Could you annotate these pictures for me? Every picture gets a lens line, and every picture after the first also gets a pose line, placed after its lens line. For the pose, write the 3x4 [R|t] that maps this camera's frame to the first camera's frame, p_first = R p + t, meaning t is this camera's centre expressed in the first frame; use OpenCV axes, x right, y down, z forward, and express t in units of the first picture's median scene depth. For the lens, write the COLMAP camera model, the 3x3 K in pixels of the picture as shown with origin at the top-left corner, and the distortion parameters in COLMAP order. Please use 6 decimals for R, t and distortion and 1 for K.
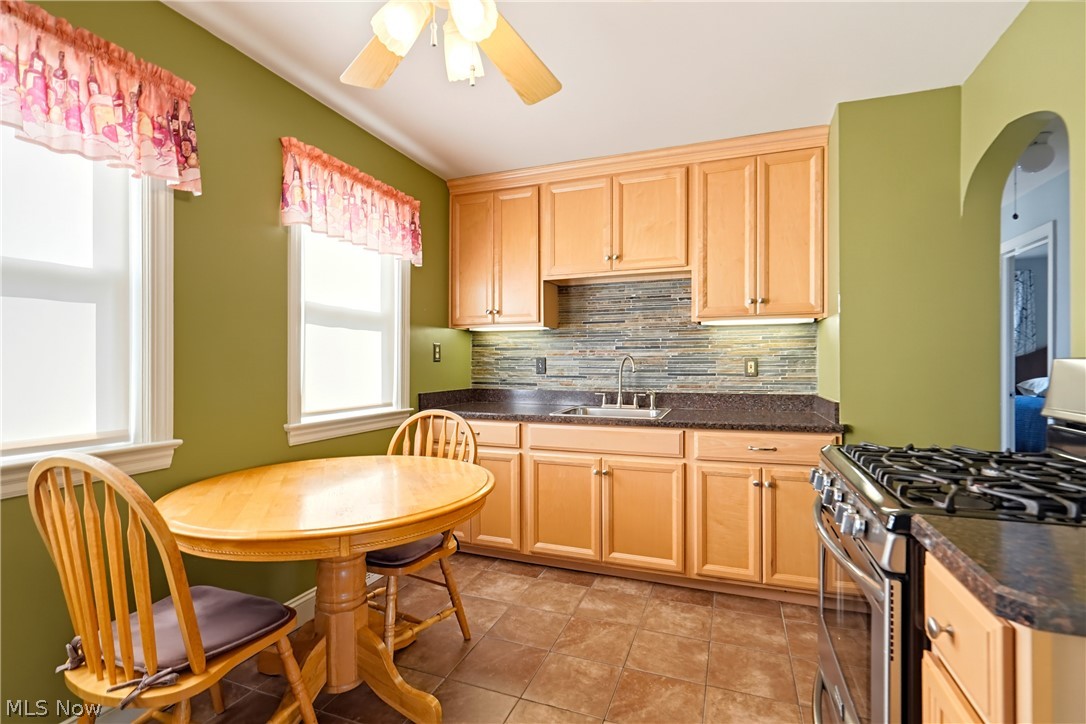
lens RADIAL K [[506.8, 0, 543.0], [0, 506.8, 362.0], [0, 0, 1]] dist [0.000096, -0.000032]
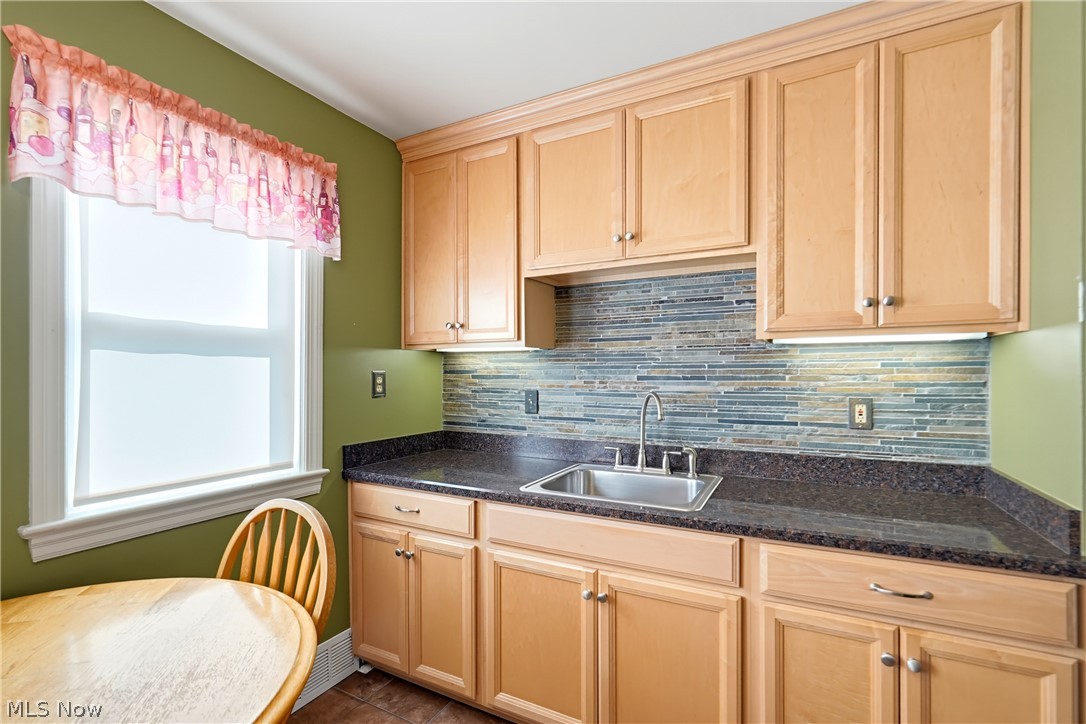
lens RADIAL K [[499.0, 0, 542.9], [0, 499.0, 372.3], [0, 0, 1]] dist [0.000114, 0.000081]
pose [[0.992142, 0.000533, -0.125113, 0.114588], [-0.000452, 1.000000, 0.000677, -0.039684], [0.125114, -0.000615, 0.992142, 0.376758]]
